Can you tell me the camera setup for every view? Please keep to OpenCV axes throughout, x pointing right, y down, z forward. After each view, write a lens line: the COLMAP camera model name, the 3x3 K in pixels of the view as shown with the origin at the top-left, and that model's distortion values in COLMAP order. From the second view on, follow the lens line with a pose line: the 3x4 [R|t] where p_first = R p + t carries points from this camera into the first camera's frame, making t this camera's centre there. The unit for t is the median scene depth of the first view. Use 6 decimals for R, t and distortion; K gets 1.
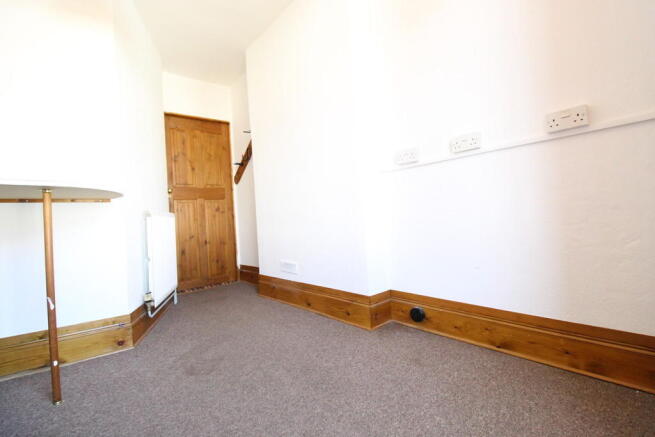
lens RADIAL K [[302.8, 0, 331.2], [0, 302.8, 215.0], [0, 0, 1]] dist [0.001978, -0.016915]
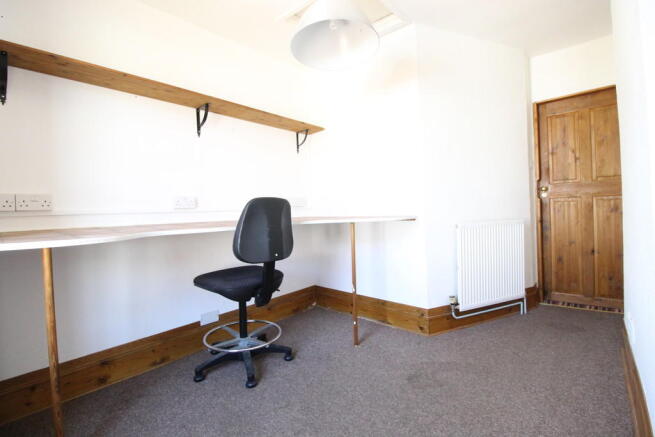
lens RADIAL K [[302.8, 0, 331.2], [0, 302.8, 215.0], [0, 0, 1]] dist [0.001978, -0.016915]
pose [[0.138026, 0.064489, -0.988327, 0.264171], [0.040400, 0.996681, 0.070676, -0.089330], [0.989604, -0.049684, 0.134962, 0.240121]]
